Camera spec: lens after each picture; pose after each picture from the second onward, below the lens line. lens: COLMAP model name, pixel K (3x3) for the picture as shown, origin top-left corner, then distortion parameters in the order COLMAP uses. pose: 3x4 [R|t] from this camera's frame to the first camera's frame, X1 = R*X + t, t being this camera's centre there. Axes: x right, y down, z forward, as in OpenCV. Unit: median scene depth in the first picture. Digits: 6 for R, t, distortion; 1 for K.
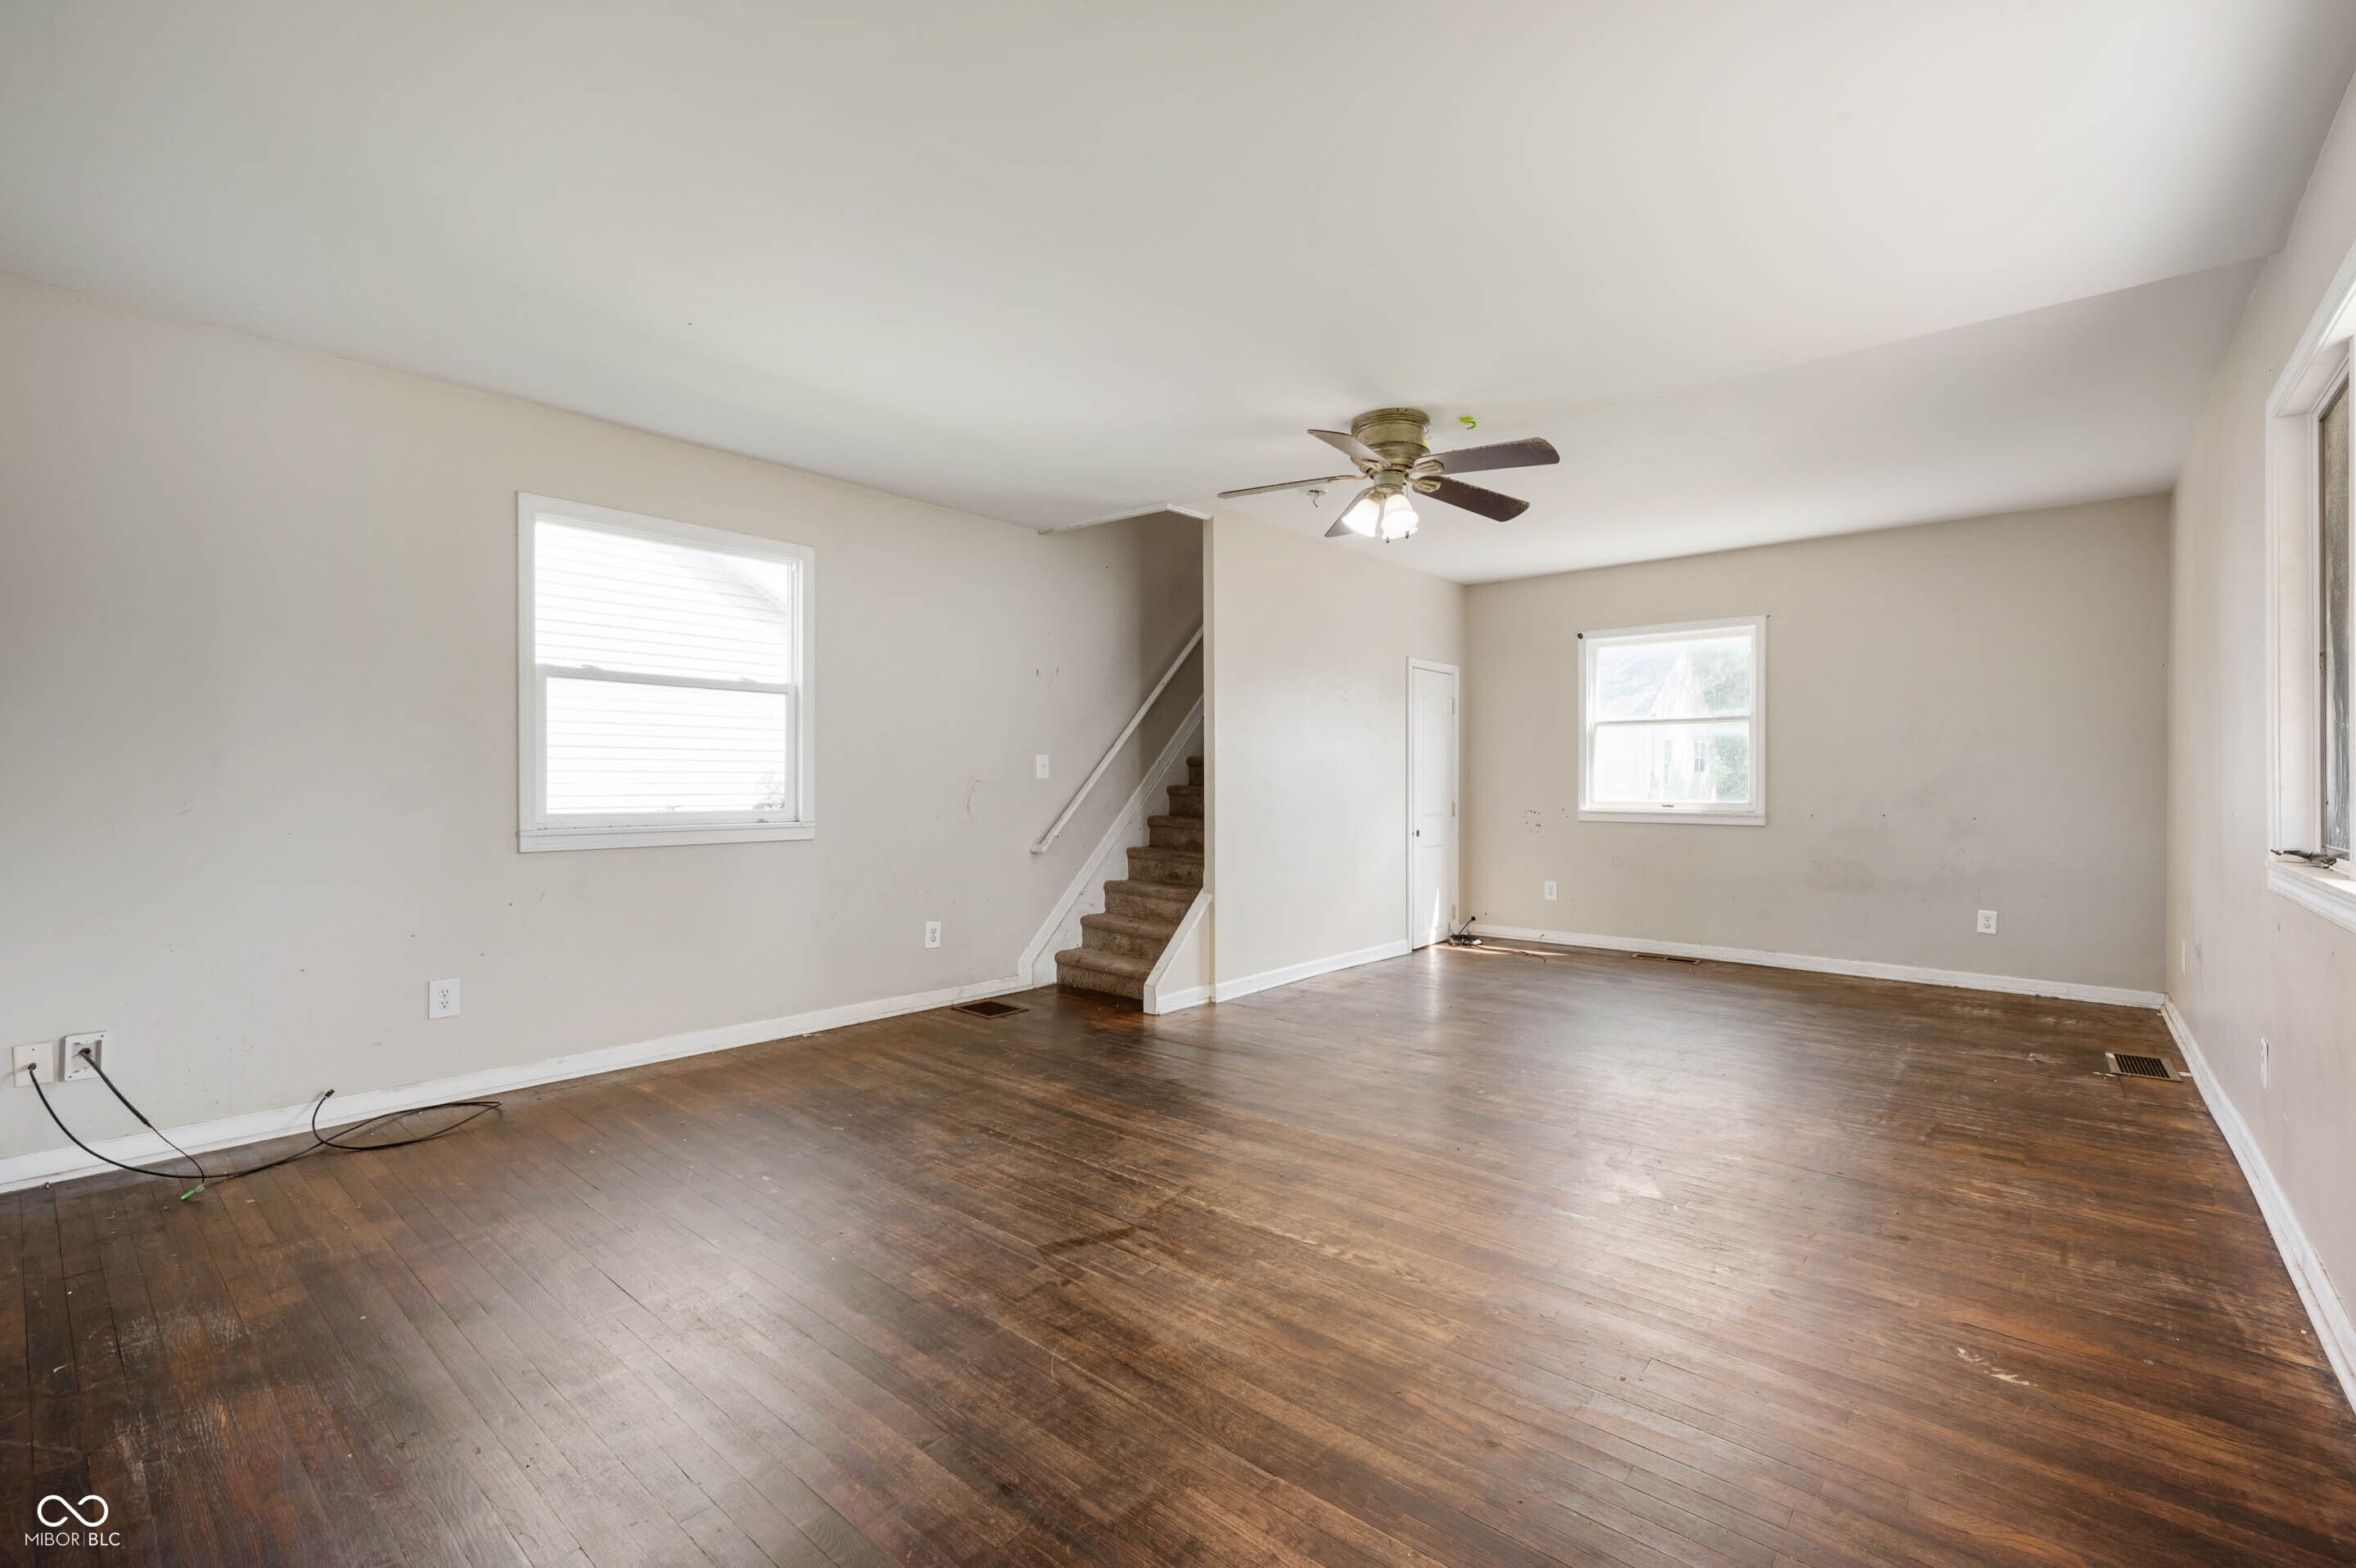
lens RADIAL K [[1002.1, 0, 1184.7], [0, 1002.1, 784.9], [0, 0, 1]] dist [-0.000990, -0.000251]
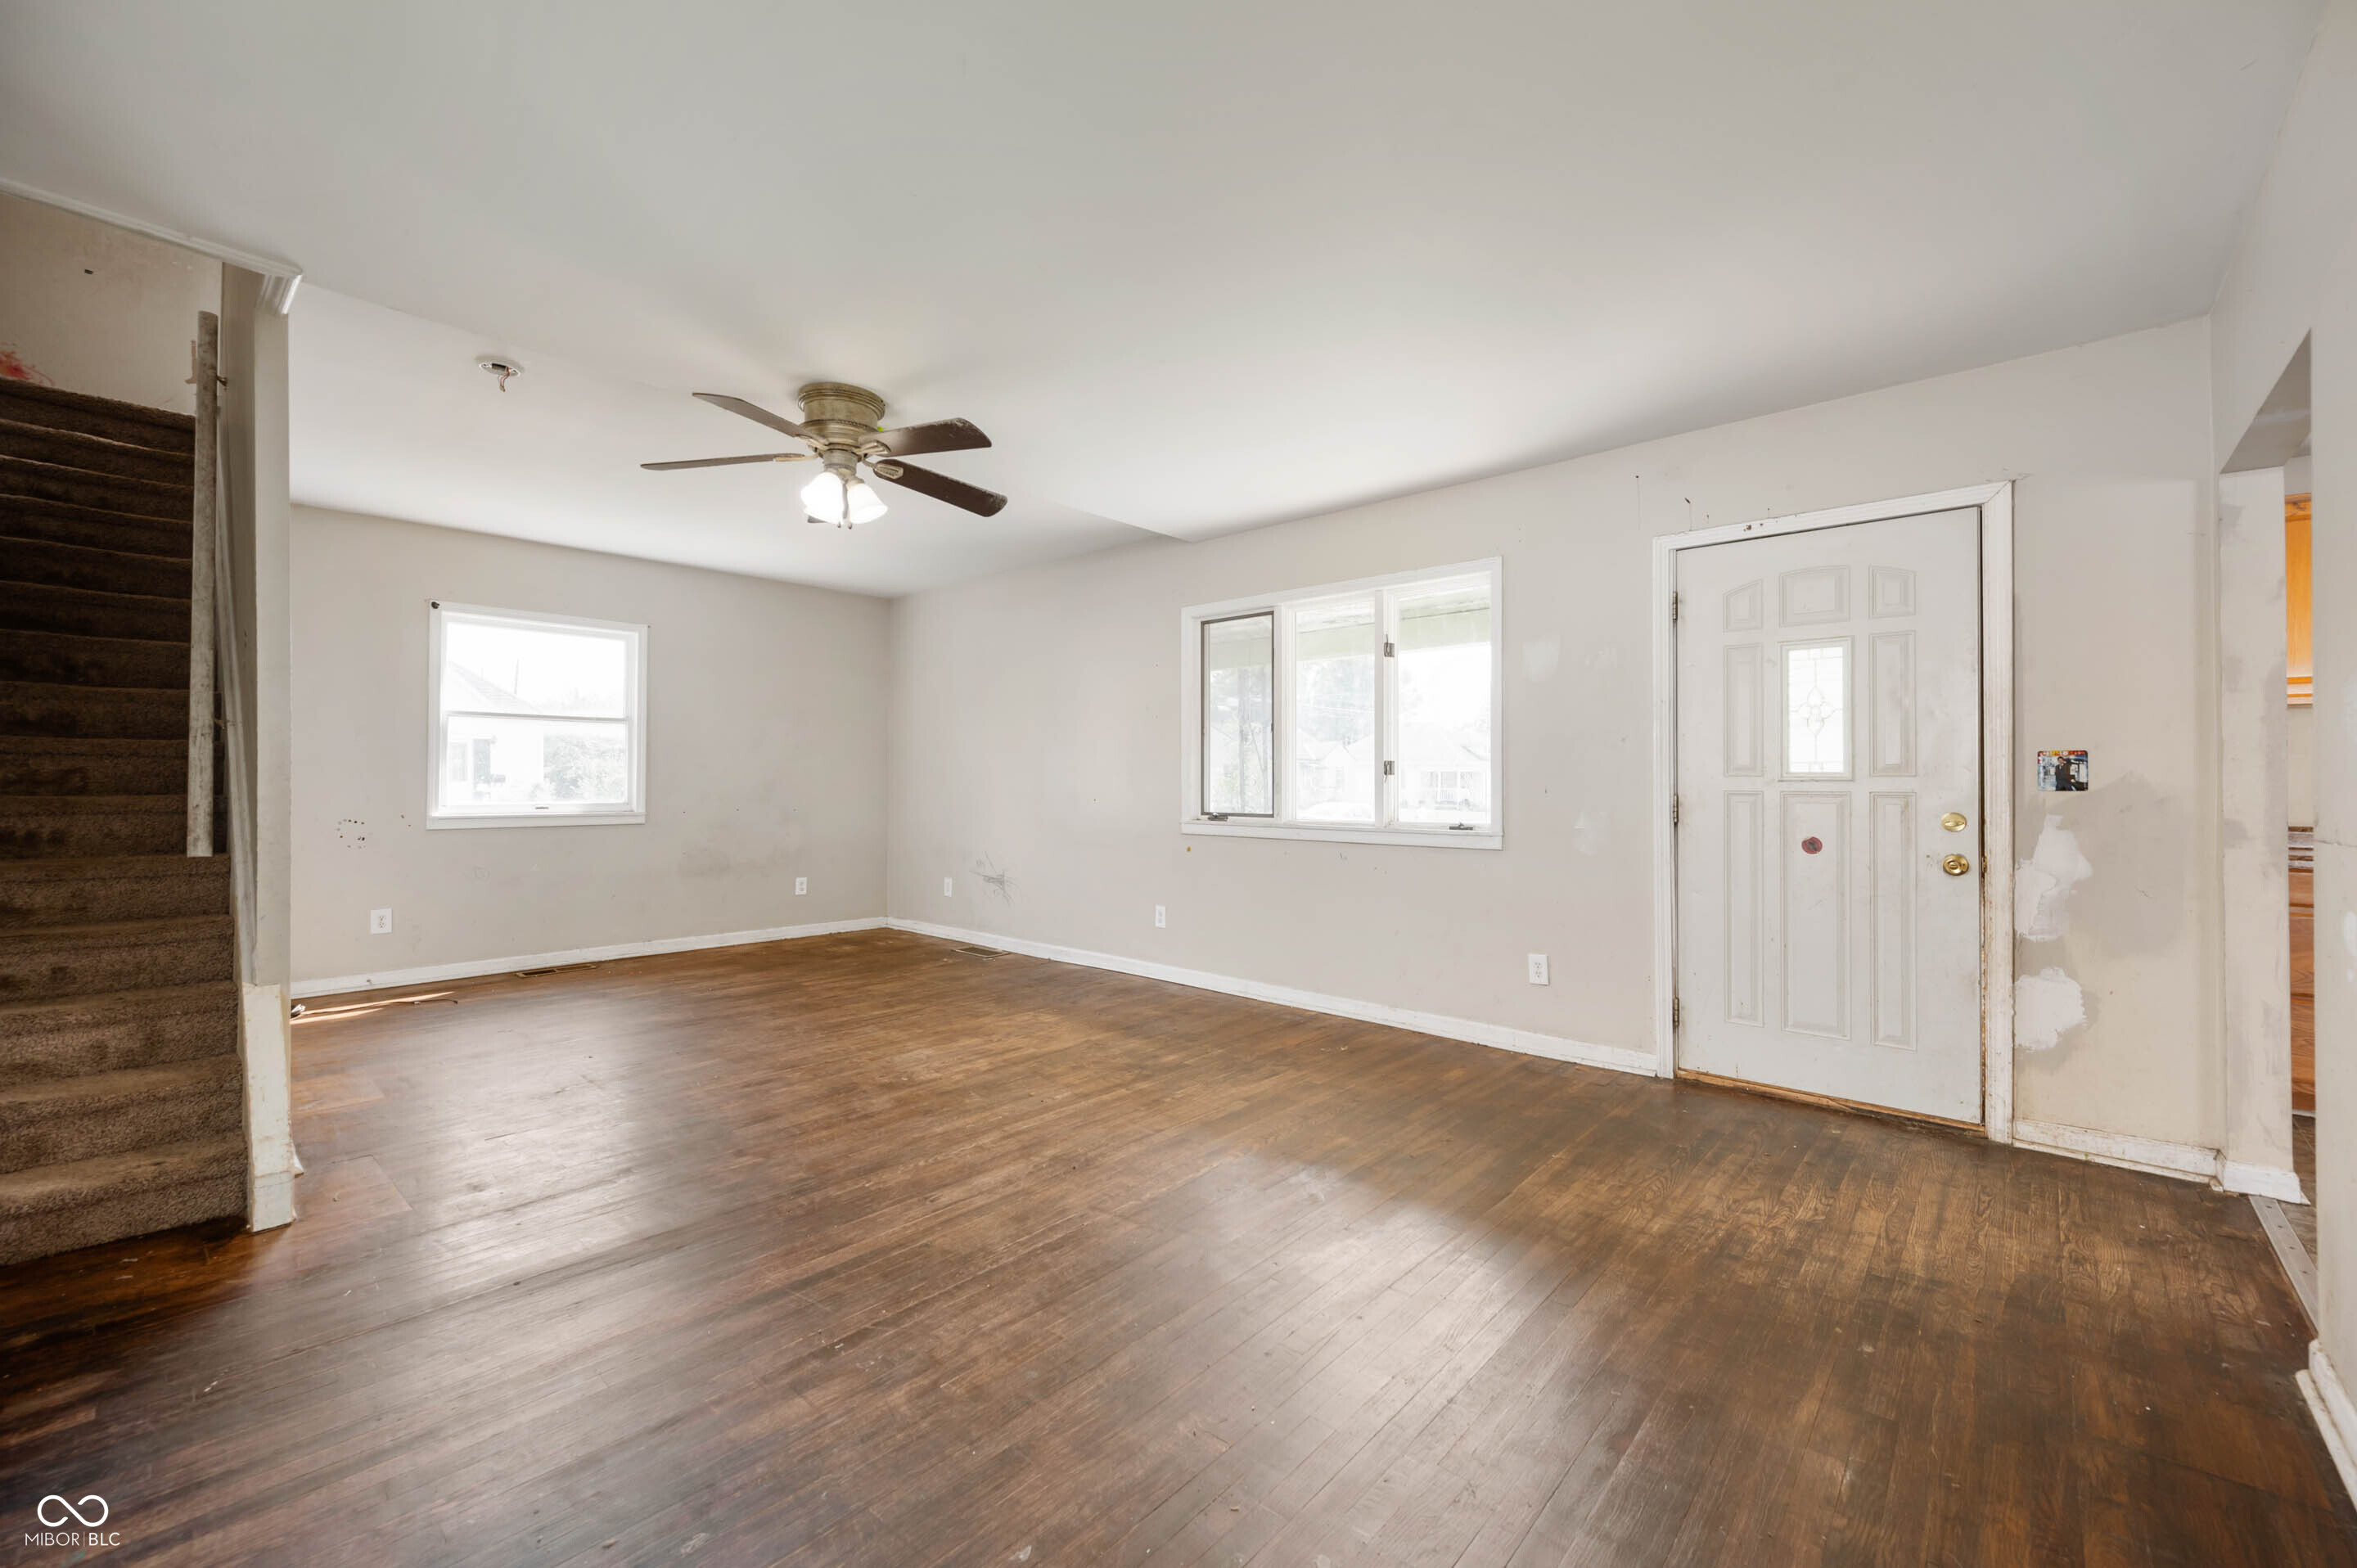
lens RADIAL K [[947.6, 0, 1183.5], [0, 947.6, 788.1], [0, 0, 1]] dist [-0.002595, -0.000266]
pose [[0.023254, -0.006677, 0.999707, -0.775821], [0.000403, 0.999978, 0.006670, -0.006281], [-0.999730, 0.000248, 0.023256, 0.768842]]
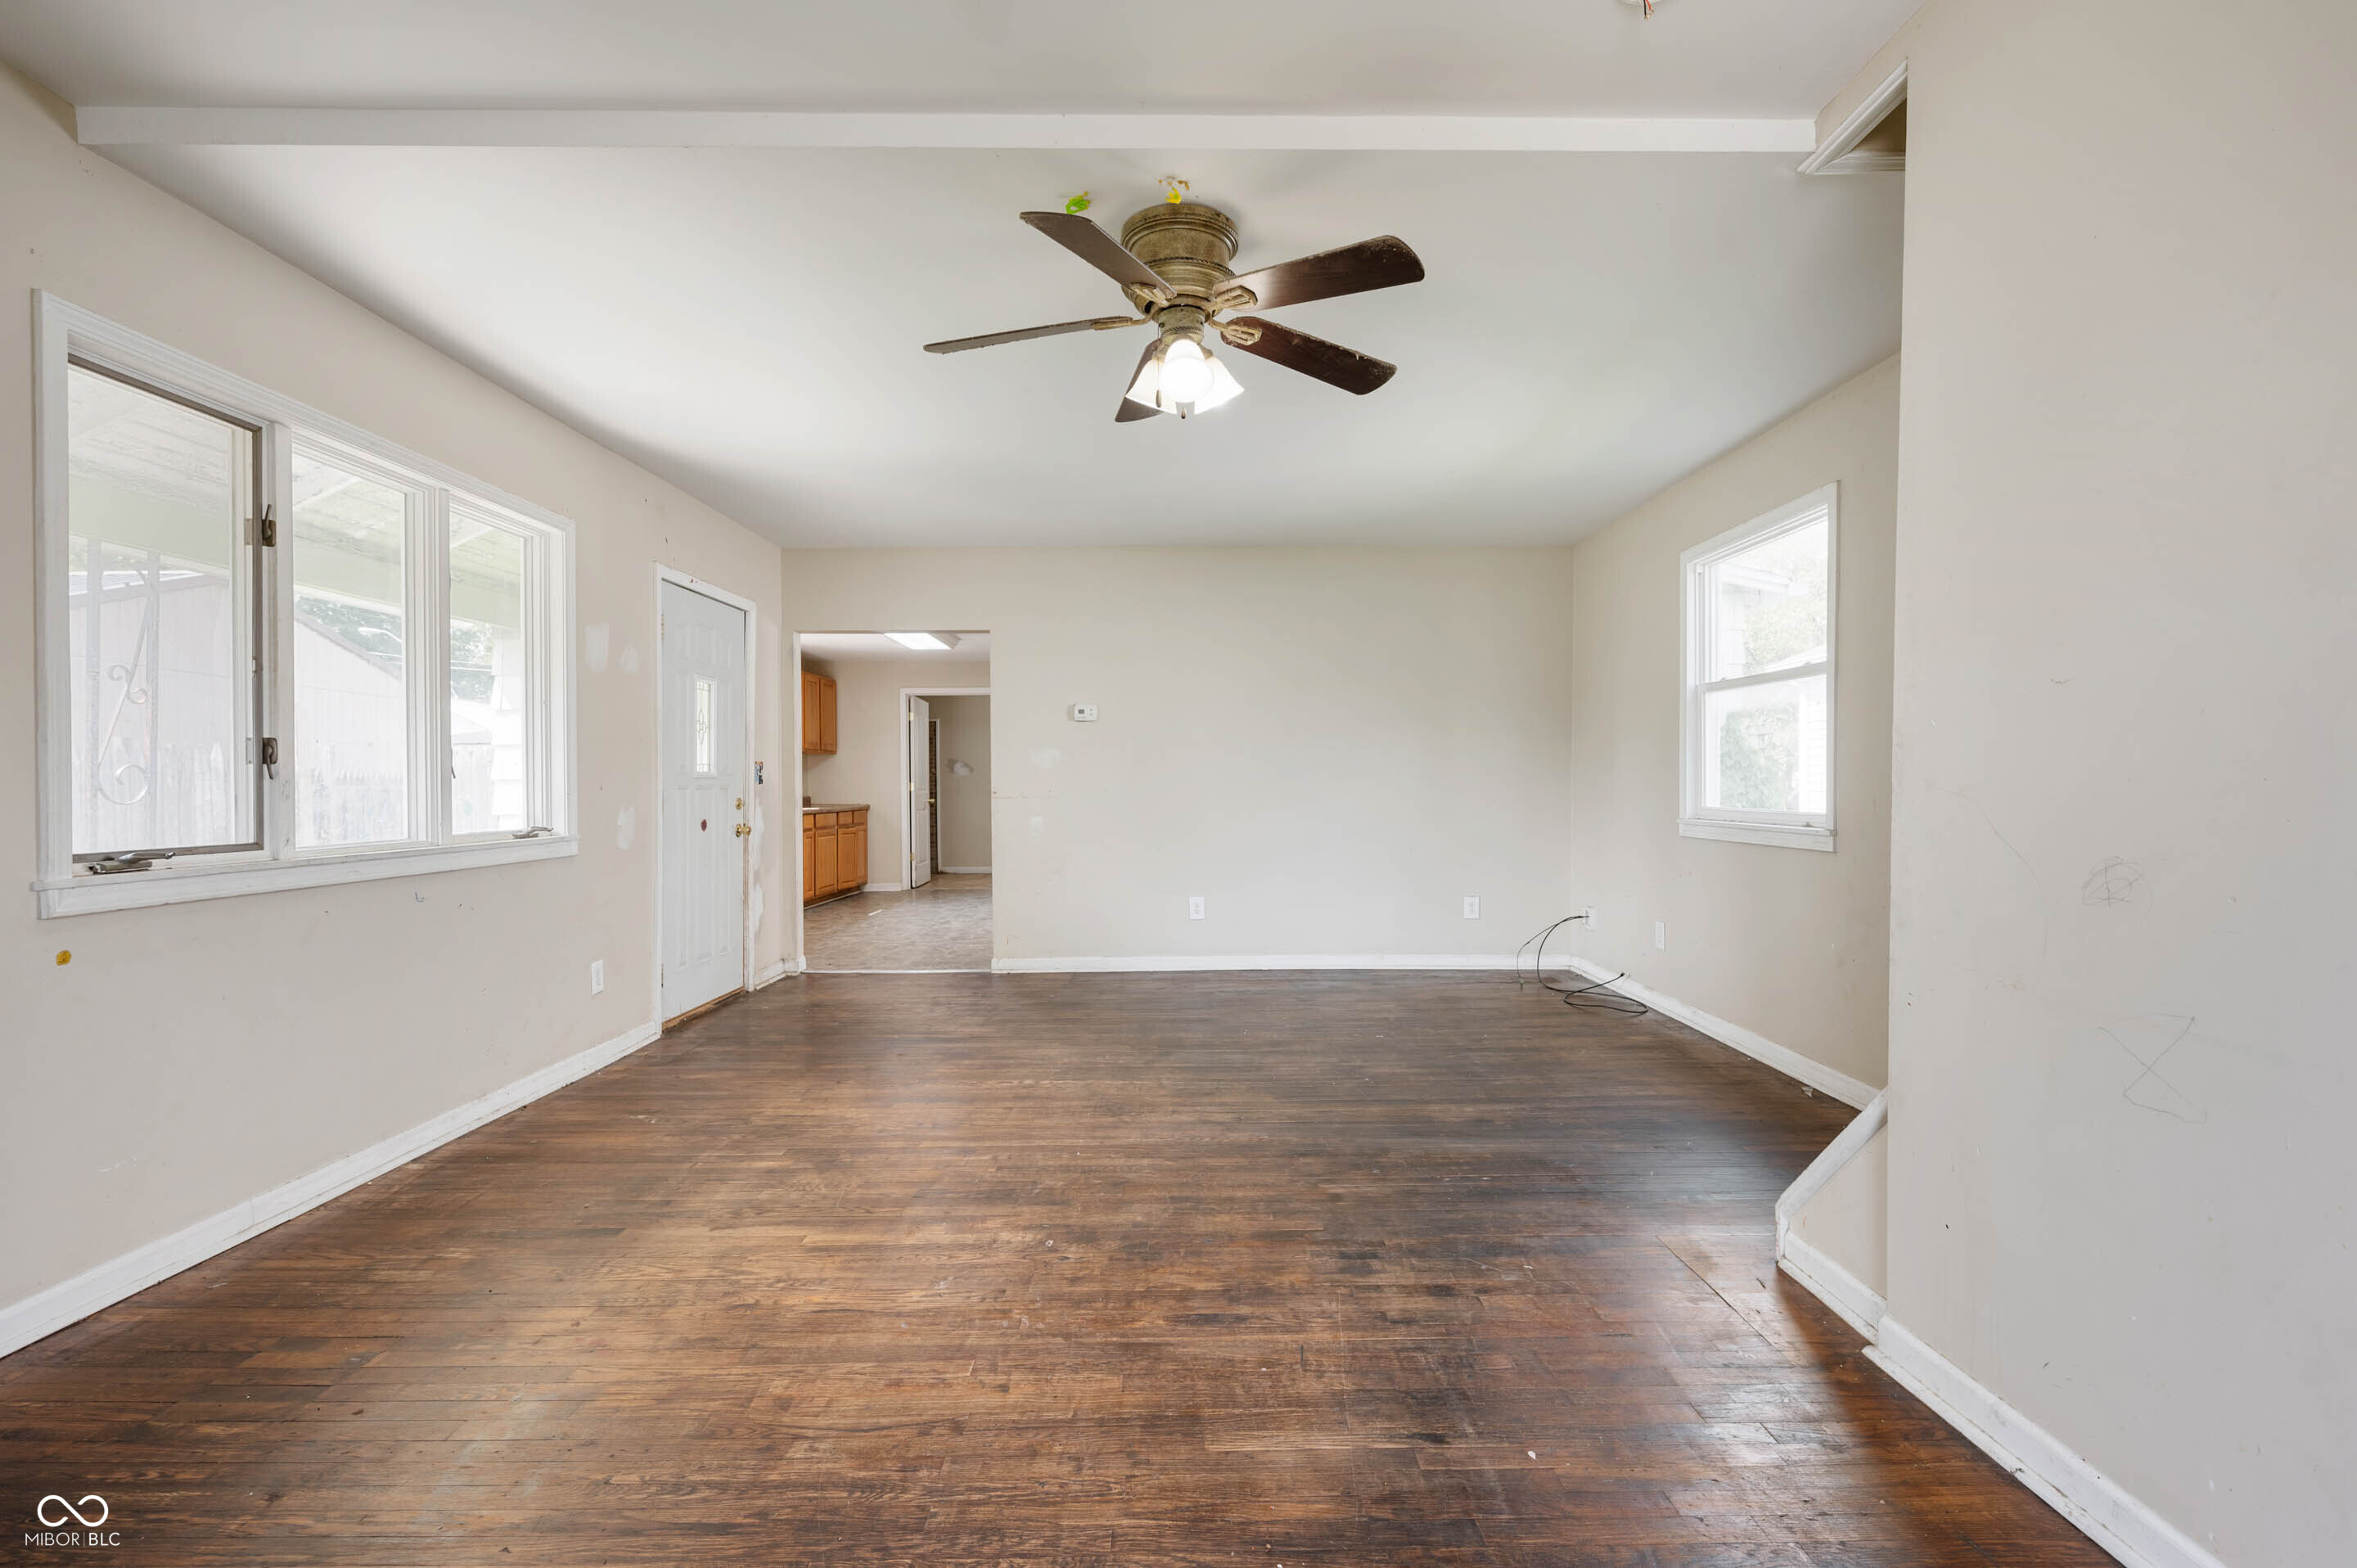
lens RADIAL K [[1058.2, 0, 1178.5], [0, 1058.2, 784.0], [0, 0, 1]] dist [0.001586, 0.000264]
pose [[-0.757290, 0.001890, -0.653076, 0.777257], [0.001310, 0.999998, 0.001376, 0.000097], [0.653078, 0.000187, -0.757291, 1.788086]]
